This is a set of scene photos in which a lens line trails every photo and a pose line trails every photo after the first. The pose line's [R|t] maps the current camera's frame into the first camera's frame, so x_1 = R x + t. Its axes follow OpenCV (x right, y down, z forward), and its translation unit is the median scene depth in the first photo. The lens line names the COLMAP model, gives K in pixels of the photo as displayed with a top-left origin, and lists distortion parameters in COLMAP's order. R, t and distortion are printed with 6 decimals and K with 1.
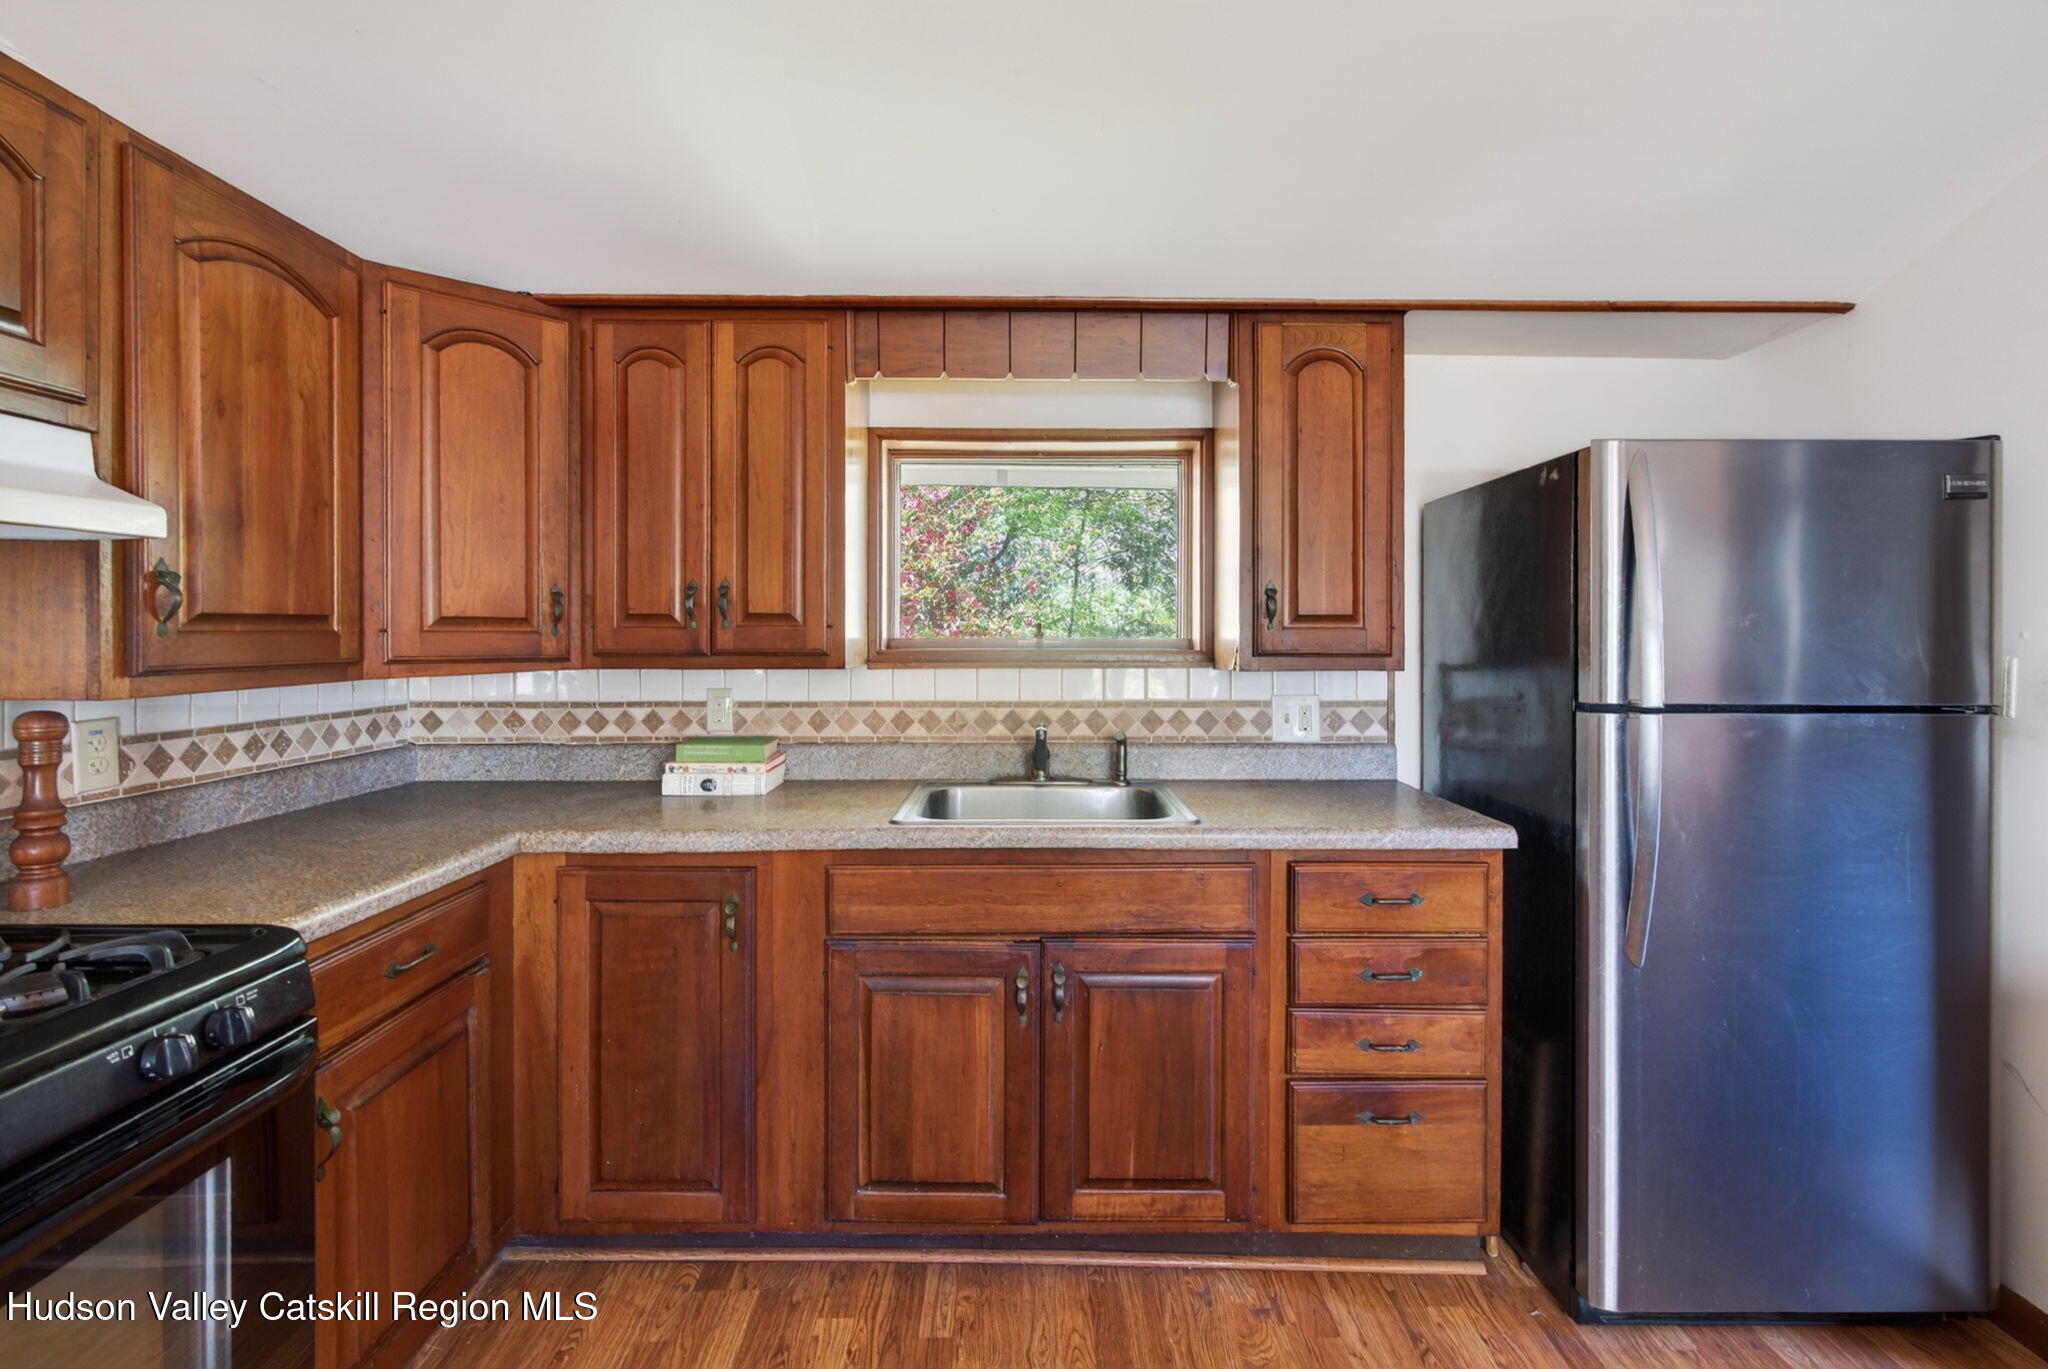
lens RADIAL K [[930.6, 0, 1022.1], [0, 930.6, 645.0], [0, 0, 1]] dist [0.011512, 0.000181]
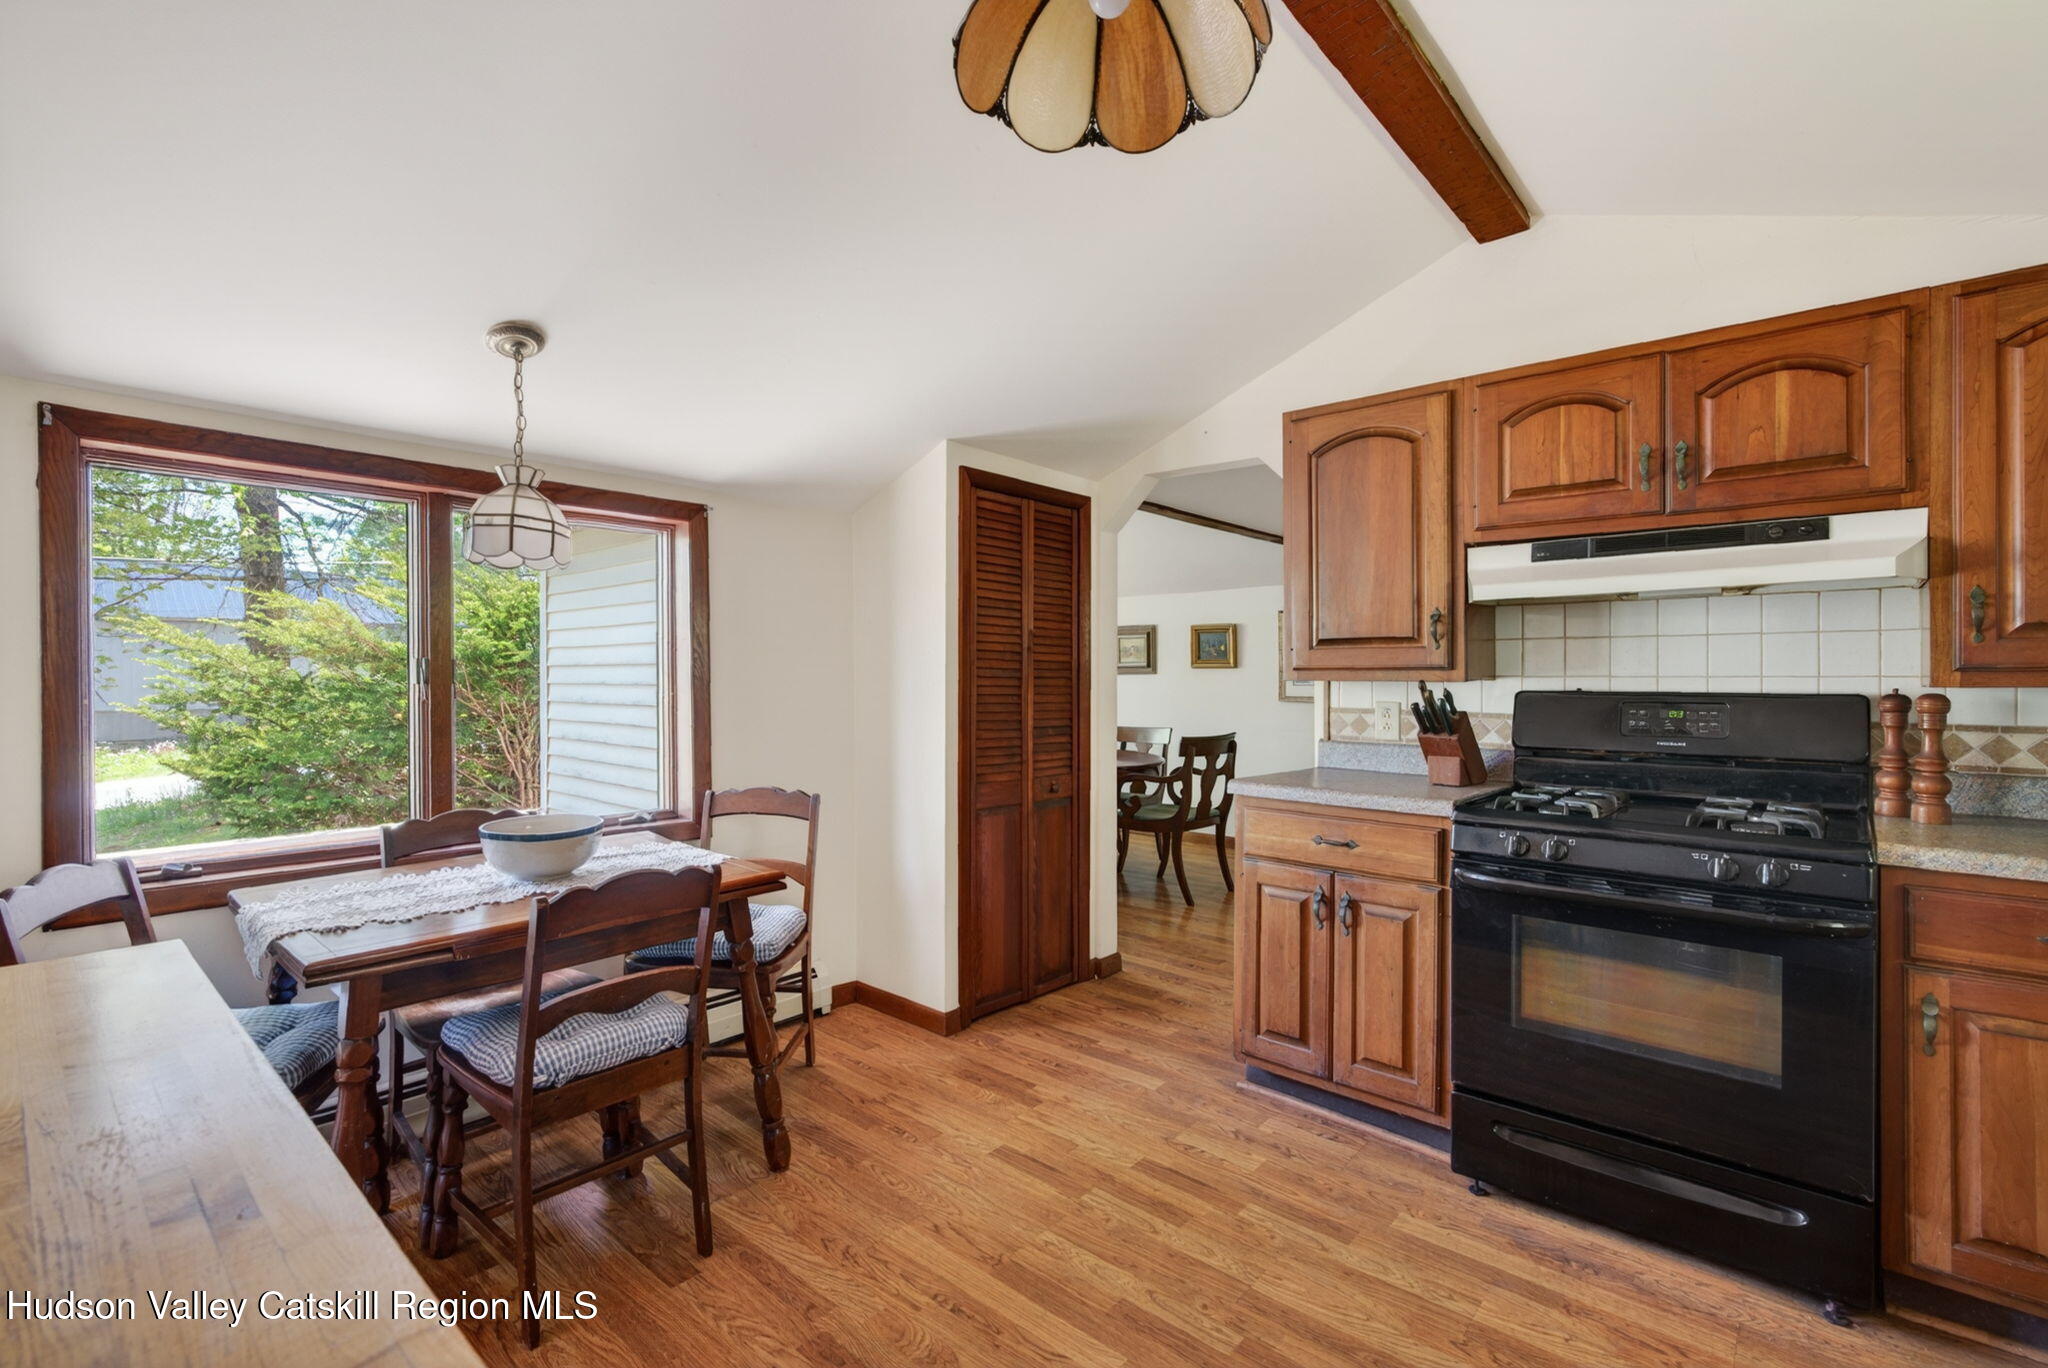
lens RADIAL K [[931.9, 0, 1030.9], [0, 931.9, 678.8], [0, 0, 1]] dist [-0.000511, -0.000025]
pose [[-0.663448, 0.004793, -0.748207, 0.653323], [-0.004863, 0.999931, 0.010718, 0.022230], [0.748206, 0.010749, -0.663379, 0.571470]]
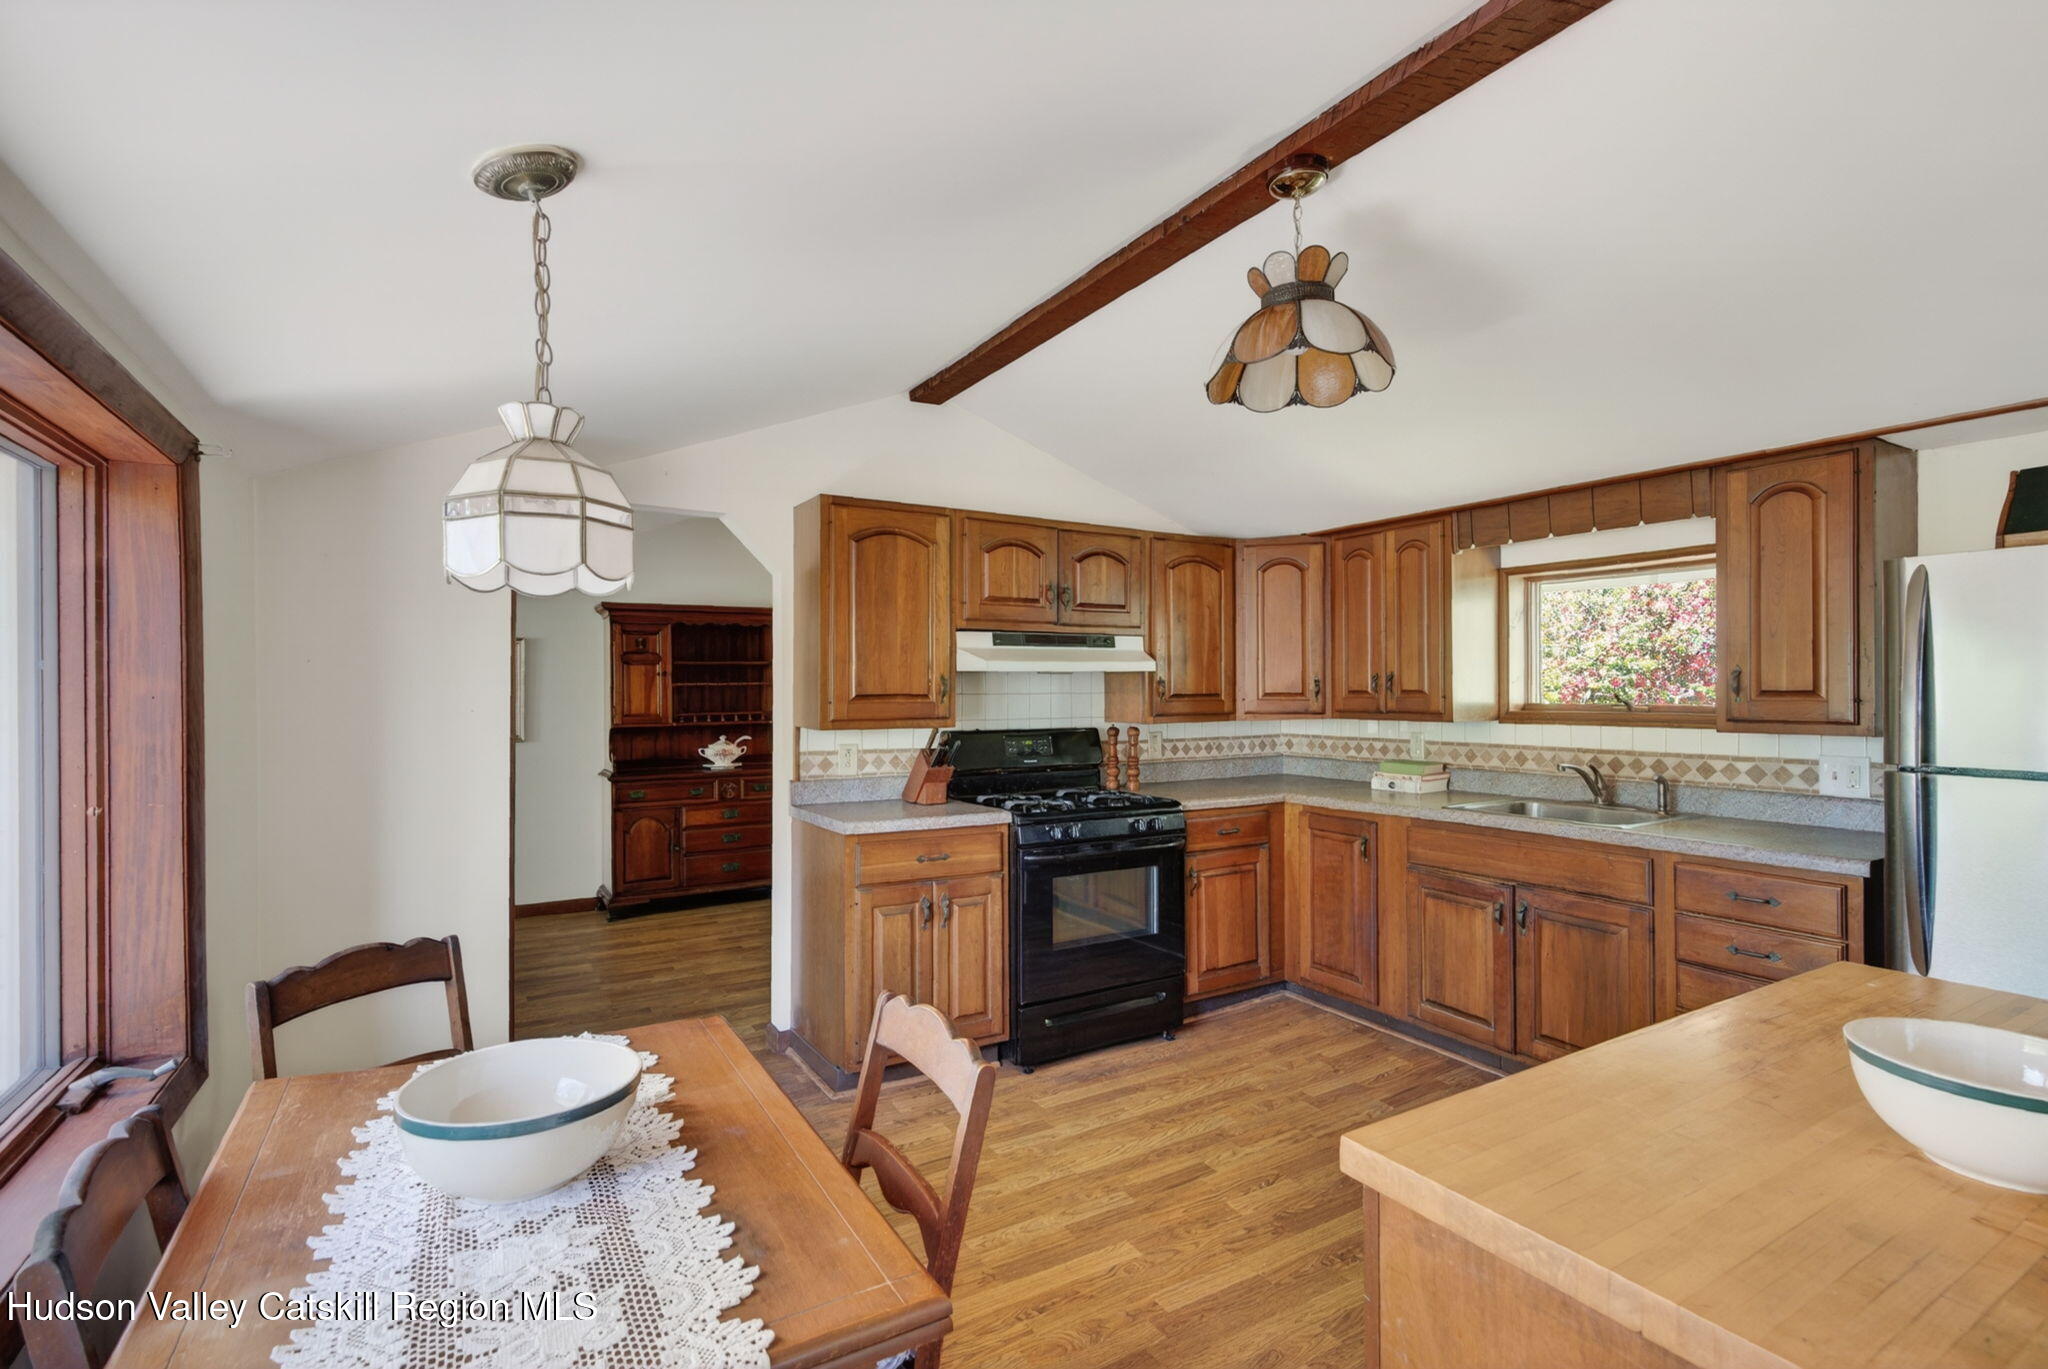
lens RADIAL K [[931.9, 0, 1030.9], [0, 931.9, 679.3], [0, 0, 1]] dist [-0.000511, -0.000025]
pose [[0.513582, -0.011968, -0.857957, 0.884870], [-0.003760, 0.999862, -0.016198, -0.022824], [0.858032, 0.011545, 0.513466, -0.540622]]
